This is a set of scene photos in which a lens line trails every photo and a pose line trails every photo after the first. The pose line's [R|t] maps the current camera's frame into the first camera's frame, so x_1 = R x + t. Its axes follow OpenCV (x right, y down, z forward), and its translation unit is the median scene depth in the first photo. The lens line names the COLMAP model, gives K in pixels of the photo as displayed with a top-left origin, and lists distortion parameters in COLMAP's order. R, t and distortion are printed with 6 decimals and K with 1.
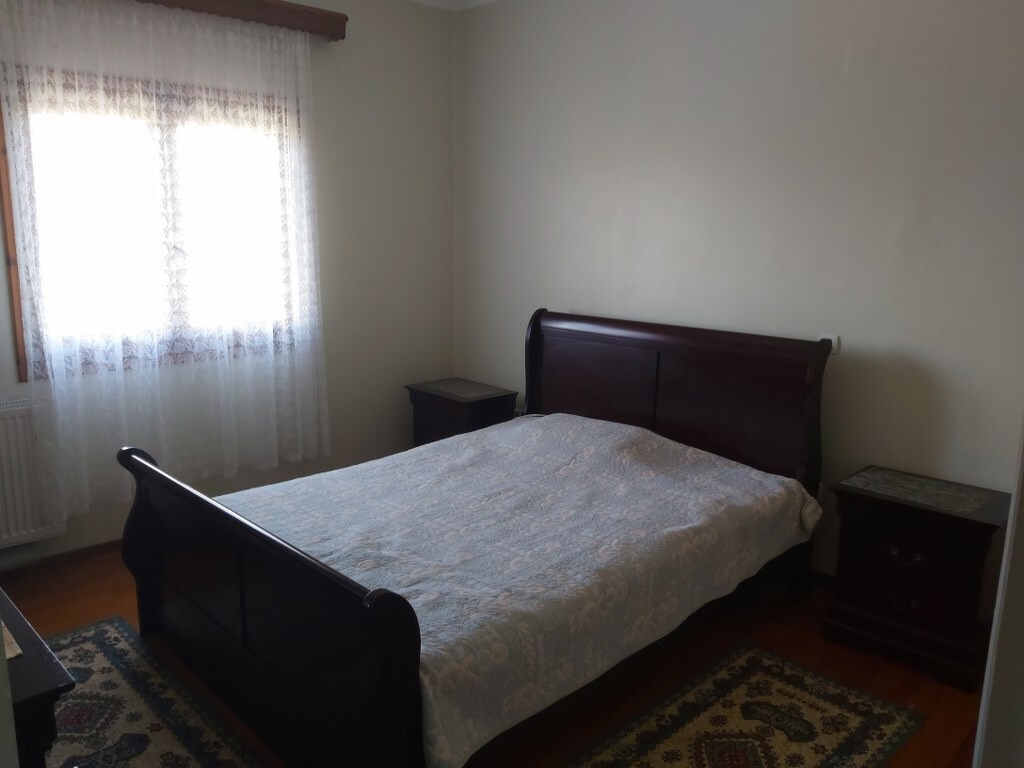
lens RADIAL K [[777.4, 0, 518.6], [0, 777.4, 379.2], [0, 0, 1]] dist [0.090914, -0.189929]
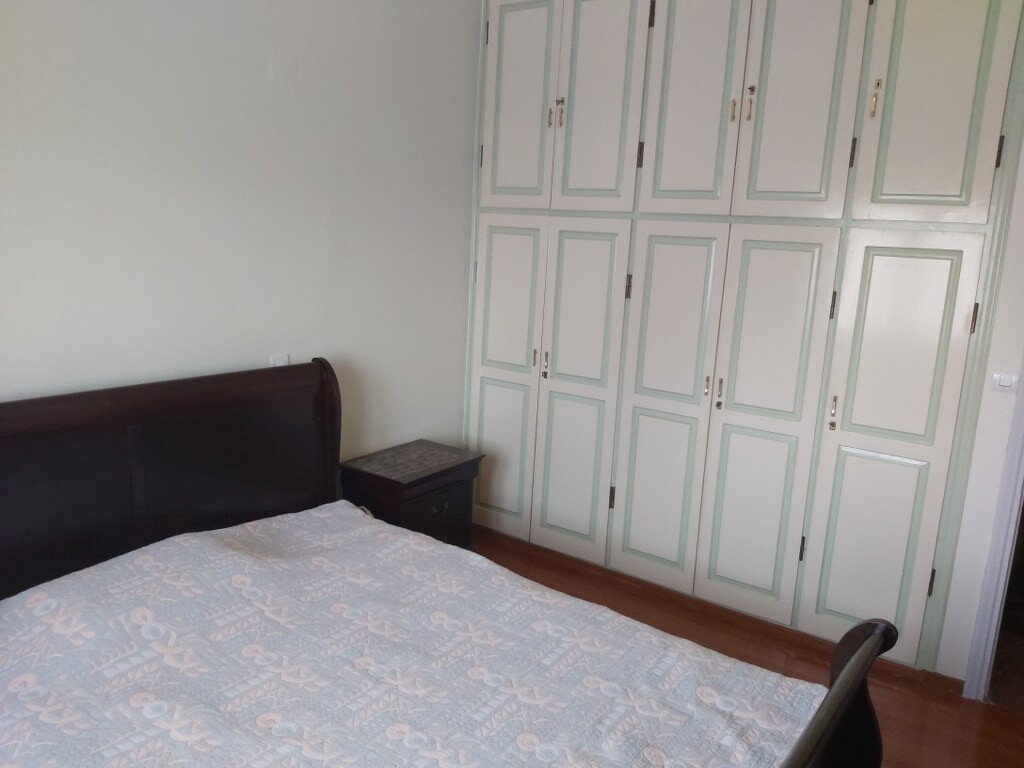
lens RADIAL K [[777.4, 0, 518.6], [0, 777.4, 379.2], [0, 0, 1]] dist [0.090914, -0.189929]
pose [[-0.155620, -0.212597, 0.964668, -0.652456], [0.131002, 0.963498, 0.233473, -0.237993], [-0.979092, 0.162706, -0.122089, 0.925593]]
